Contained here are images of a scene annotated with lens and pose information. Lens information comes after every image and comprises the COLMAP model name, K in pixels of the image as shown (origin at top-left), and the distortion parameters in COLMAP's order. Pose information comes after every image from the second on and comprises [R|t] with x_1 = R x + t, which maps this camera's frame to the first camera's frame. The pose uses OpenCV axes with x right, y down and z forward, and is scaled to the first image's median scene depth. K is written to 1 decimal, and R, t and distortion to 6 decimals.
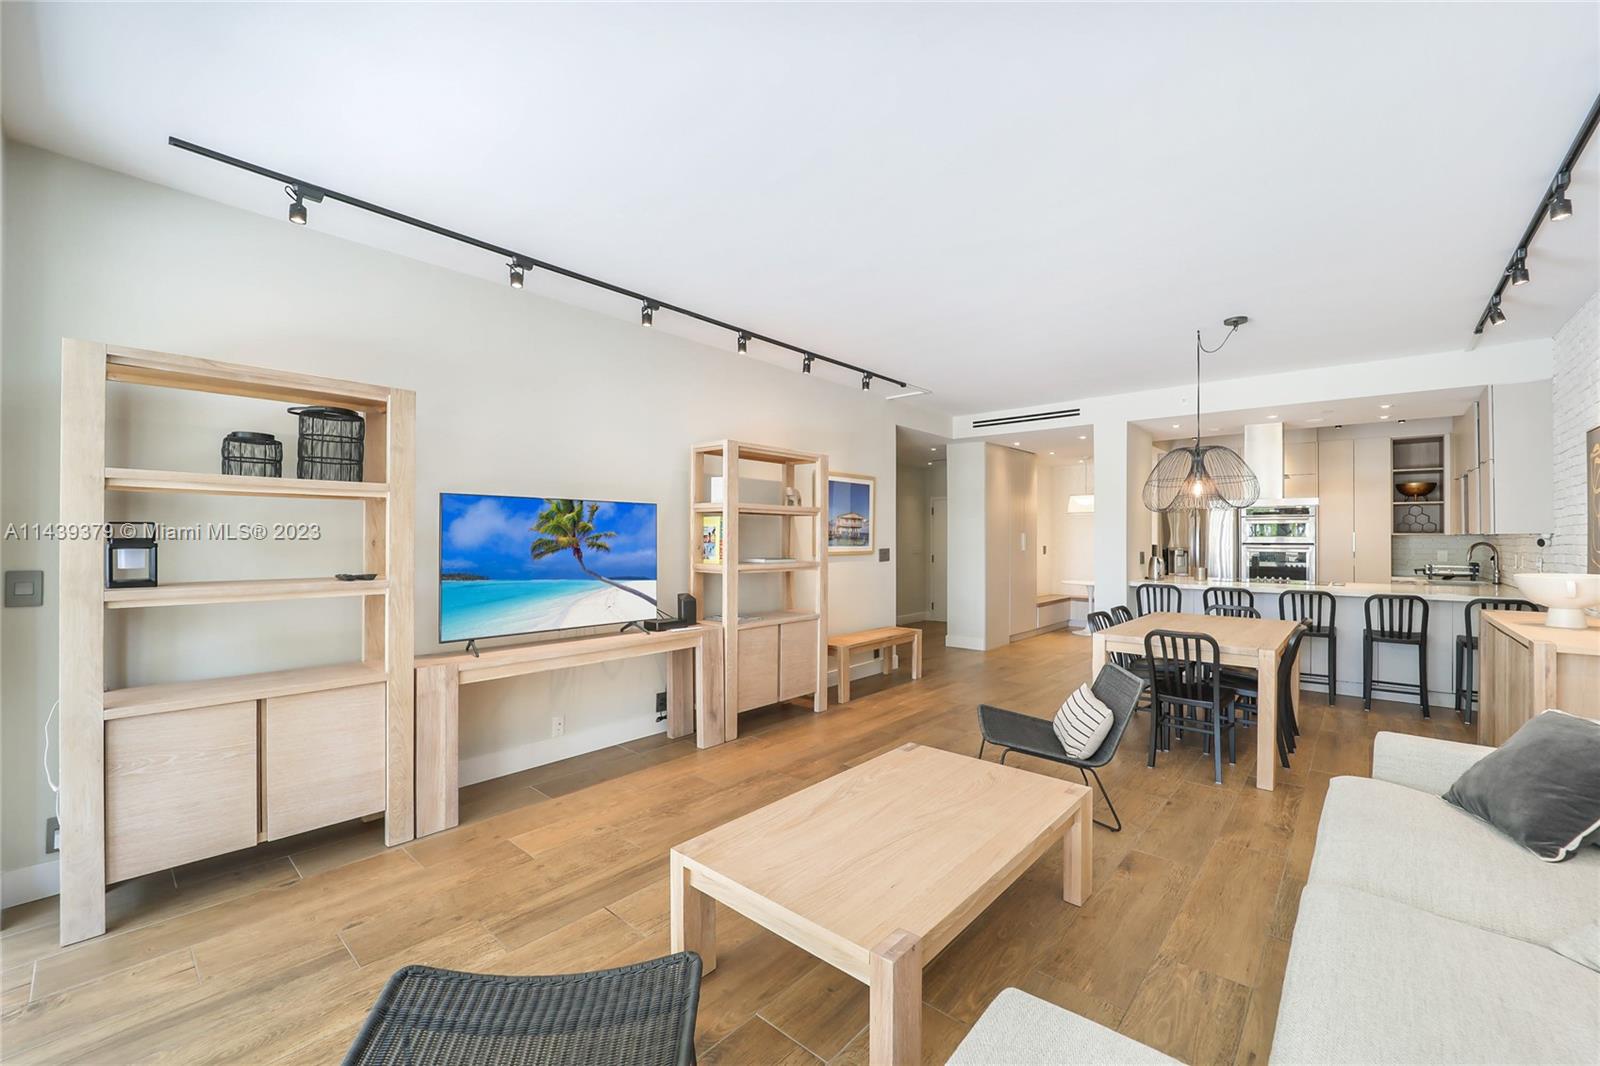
lens RADIAL K [[650.0, 0, 802.1], [0, 650.0, 533.1], [0, 0, 1]] dist [-0.011310, -0.001919]
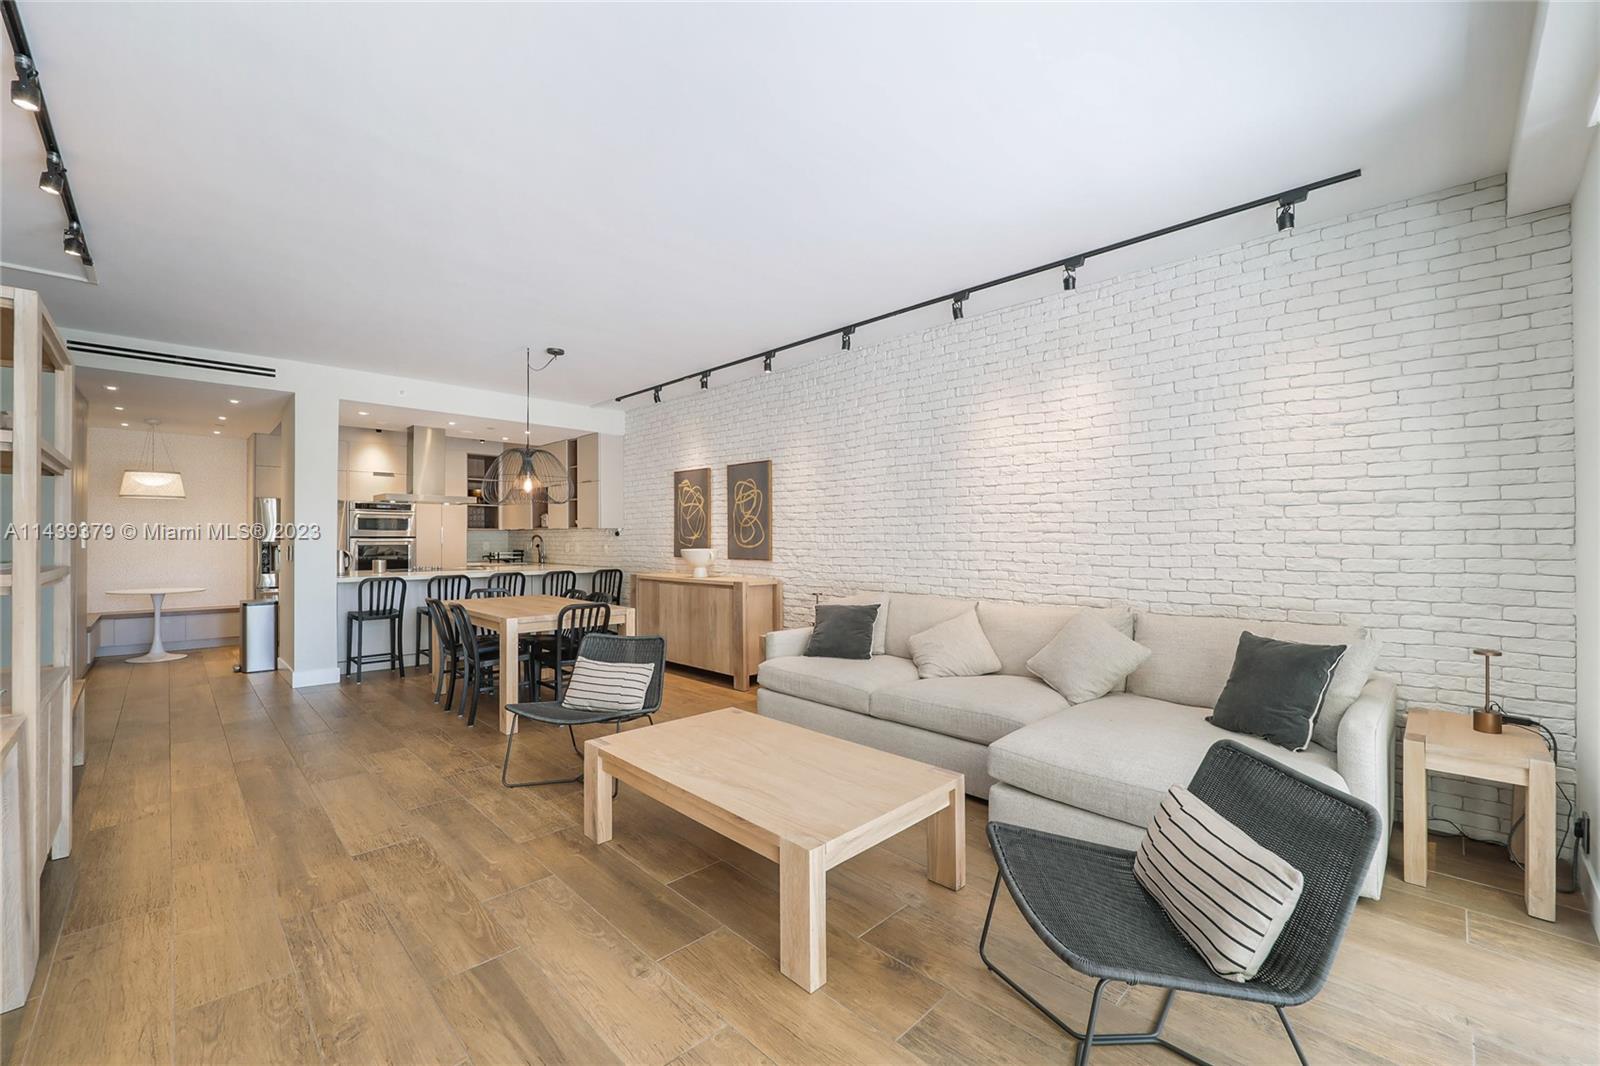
lens RADIAL K [[650.0, 0, 802.4], [0, 650.0, 535.6], [0, 0, 1]] dist [-0.011310, -0.001919]
pose [[0.062128, -0.007428, 0.998041, -0.368846], [-0.006907, 0.999945, 0.007872, 0.005846], [-0.998044, -0.007383, 0.062073, 0.306614]]
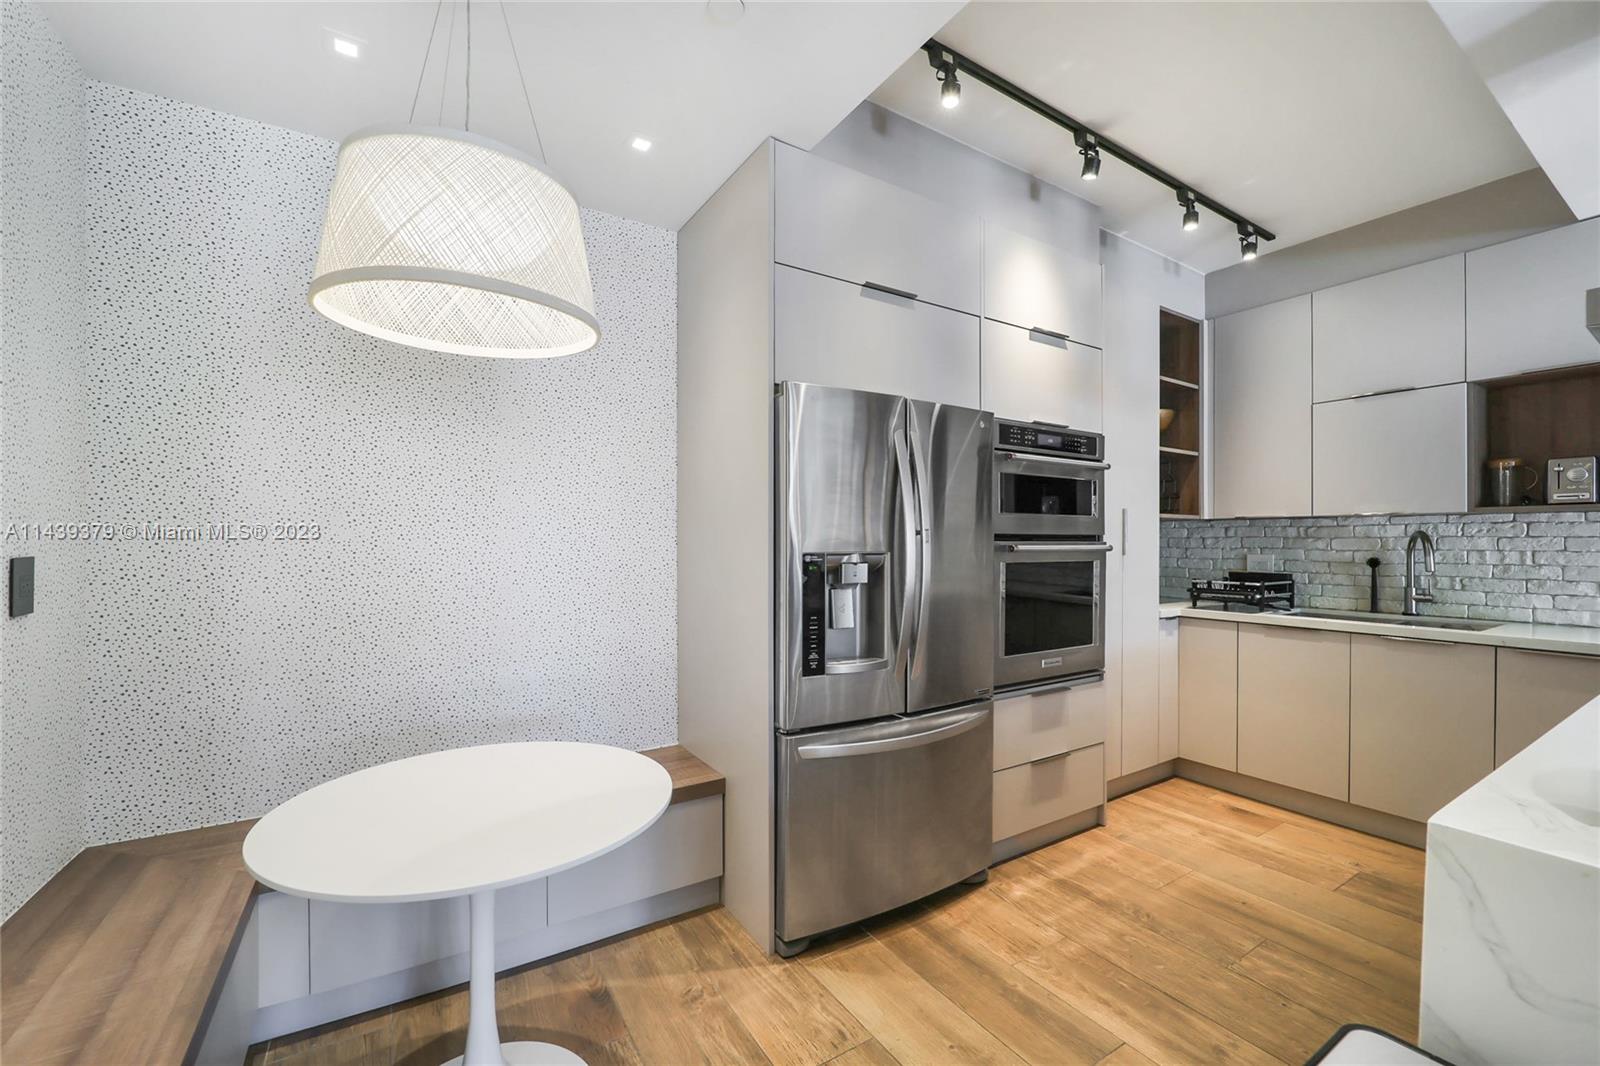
lens RADIAL K [[650.0, 0, 799.2], [0, 650.0, 537.4], [0, 0, 1]] dist [-0.011310, -0.001919]
pose [[0.280989, -0.005406, 0.959696, 0.478513], [-0.005802, 0.999956, 0.007331, 0.024105], [-0.959693, -0.007629, 0.280945, 1.313754]]
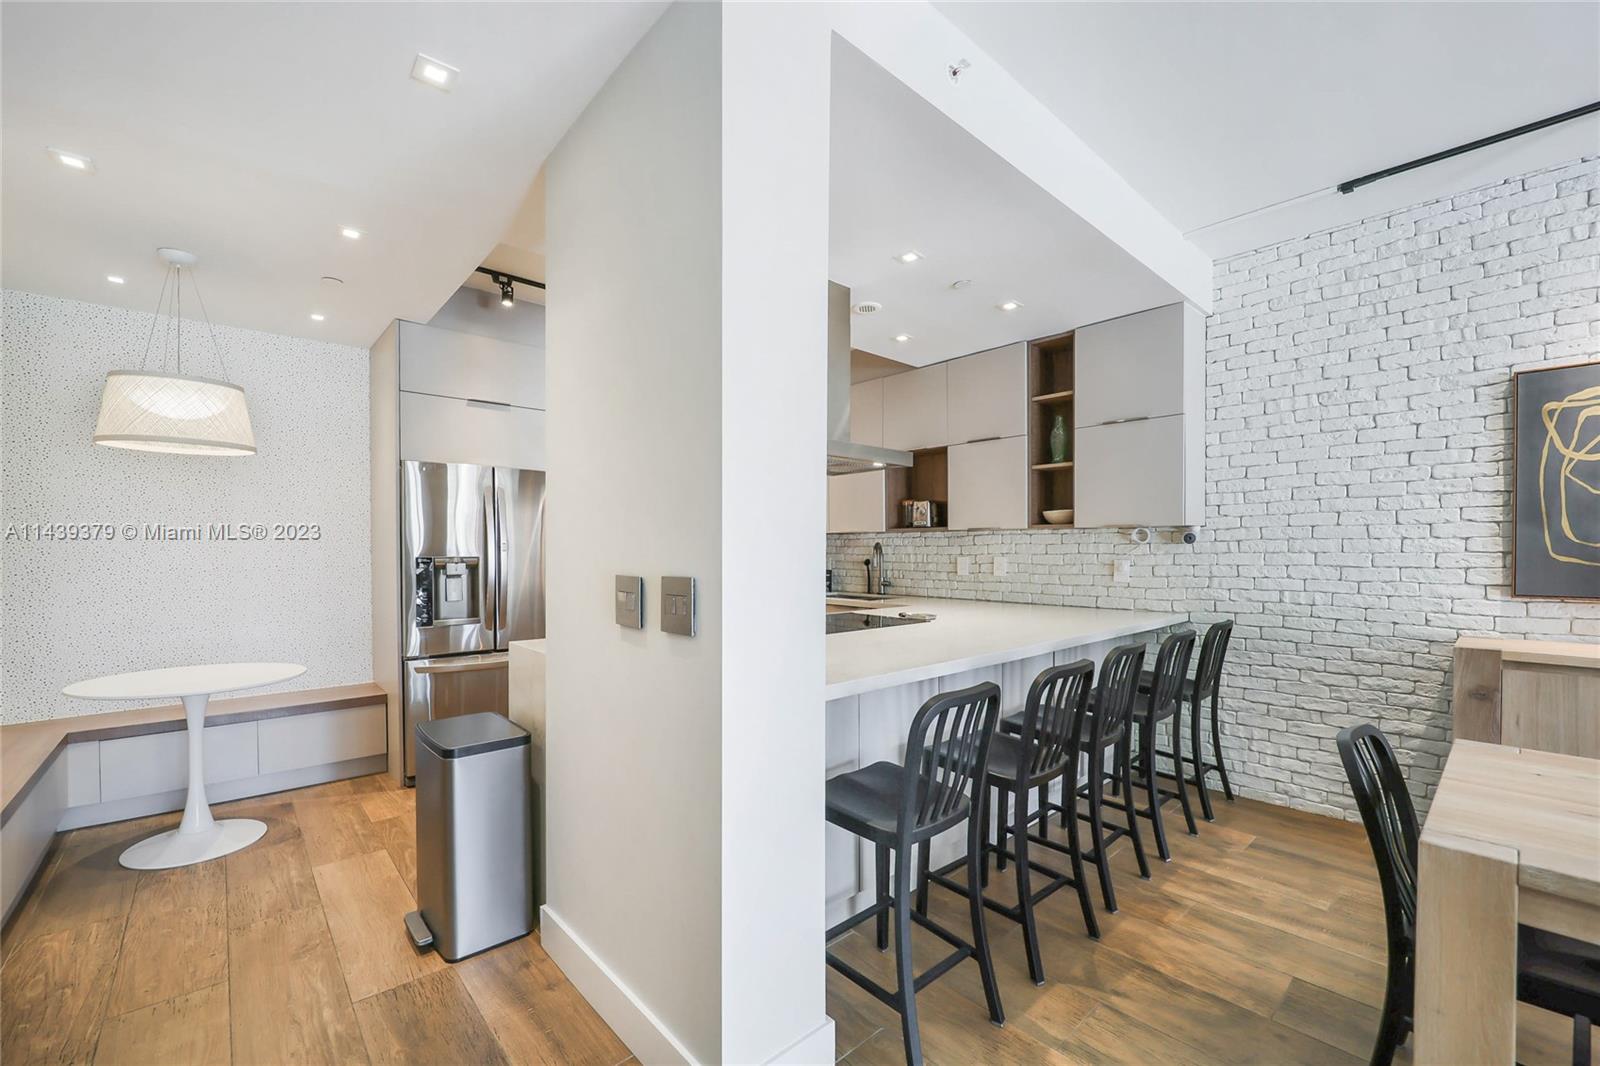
lens RADIAL K [[650.0, 0, 789.3], [0, 650.0, 551.5], [0, 0, 1]] dist [-0.011310, -0.001919]
pose [[0.115488, -0.016373, 0.993174, 0.266050], [-0.004310, 0.999846, 0.016984, 0.018193], [-0.993299, -0.006242, 0.115400, 1.018105]]
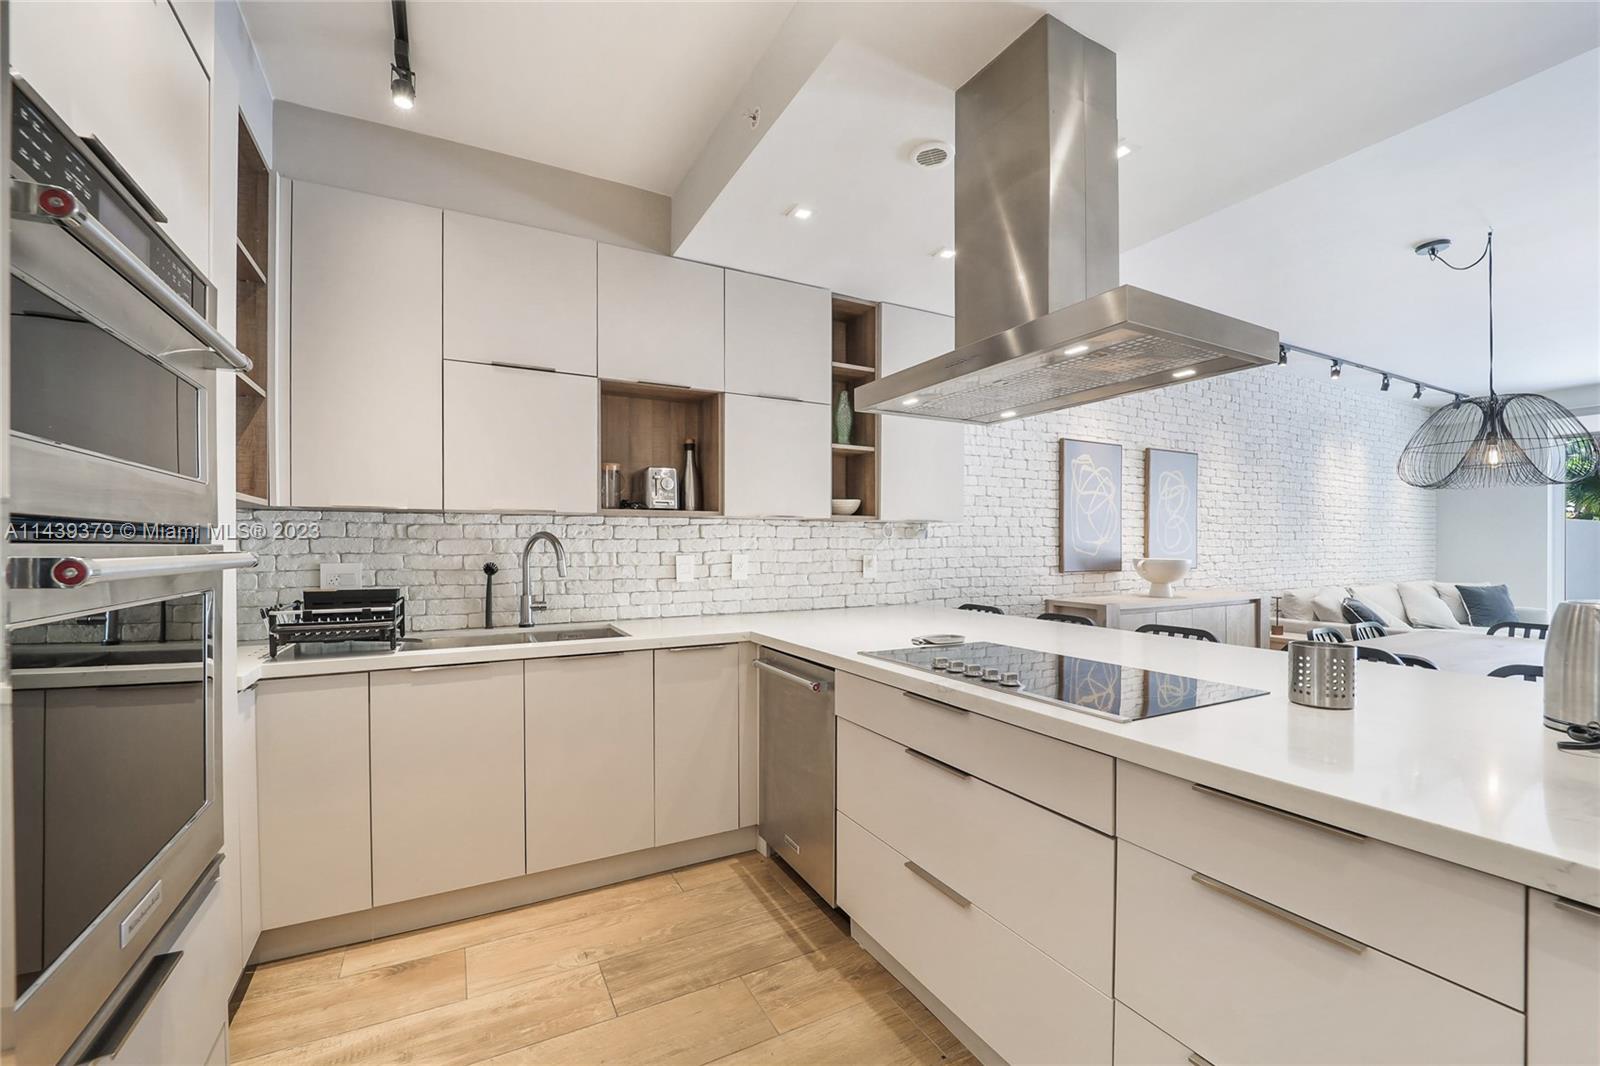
lens RADIAL K [[650.0, 0, 799.4], [0, 650.0, 545.1], [0, 0, 1]] dist [-0.011310, -0.001919]
pose [[-0.936964, -0.011129, 0.349248, 0.756265], [-0.012567, 0.999919, -0.001852, 0.027652], [-0.349199, -0.006124, -0.937028, 1.353473]]
